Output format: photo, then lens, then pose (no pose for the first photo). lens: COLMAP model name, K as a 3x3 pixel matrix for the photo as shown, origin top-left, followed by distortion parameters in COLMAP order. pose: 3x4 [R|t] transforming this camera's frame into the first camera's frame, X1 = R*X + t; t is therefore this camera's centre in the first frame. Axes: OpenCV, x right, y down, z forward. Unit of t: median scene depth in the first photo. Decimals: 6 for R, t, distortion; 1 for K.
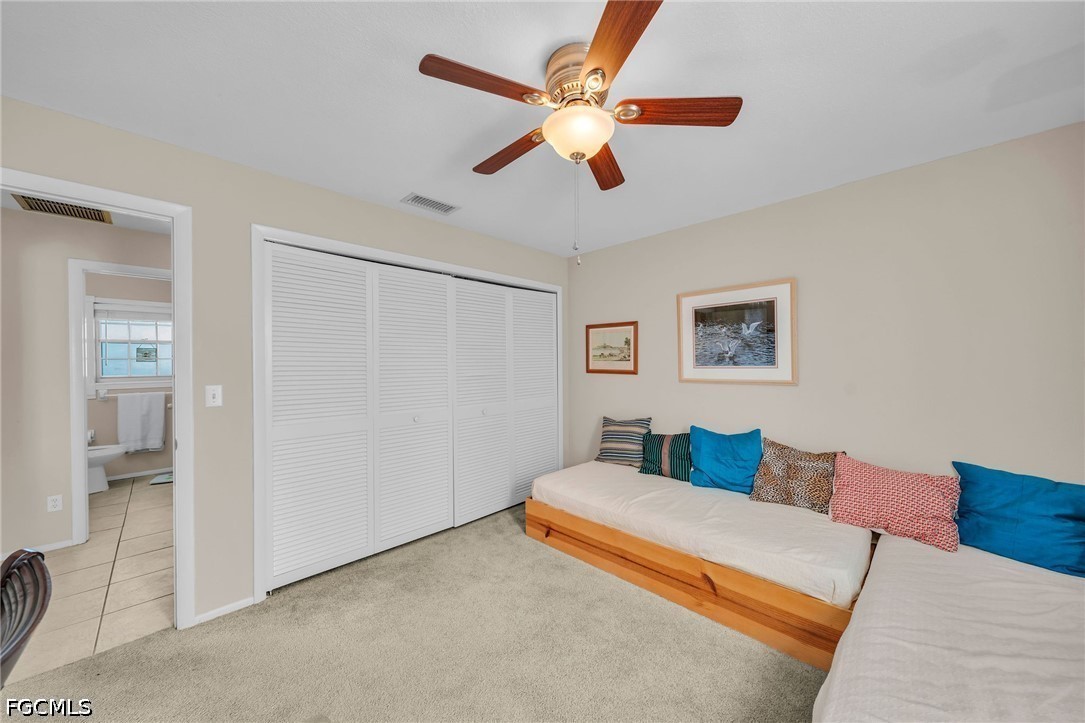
lens RADIAL K [[374.4, 0, 540.7], [0, 374.4, 363.0], [0, 0, 1]] dist [-0.010203, -0.000388]
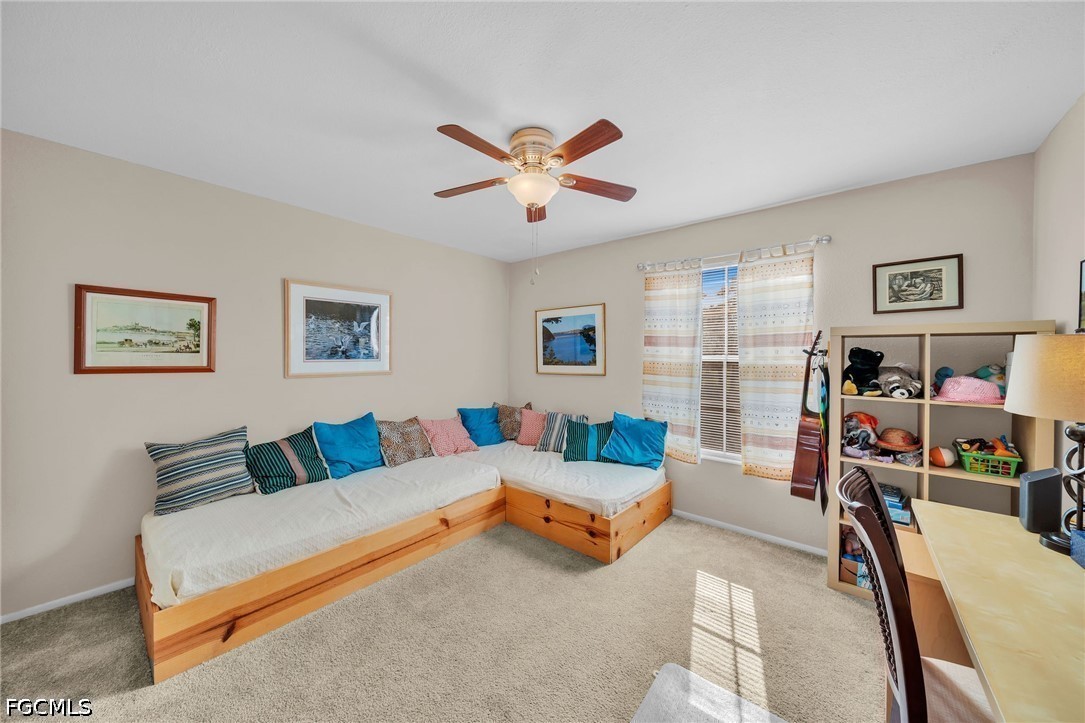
lens RADIAL K [[374.4, 0, 538.0], [0, 374.4, 356.9], [0, 0, 1]] dist [-0.010203, -0.000388]
pose [[-0.073551, 0.002876, 0.997287, -0.577714], [-0.004871, 0.999983, -0.003243, 0.001347], [-0.997280, -0.005097, -0.073536, 0.494418]]
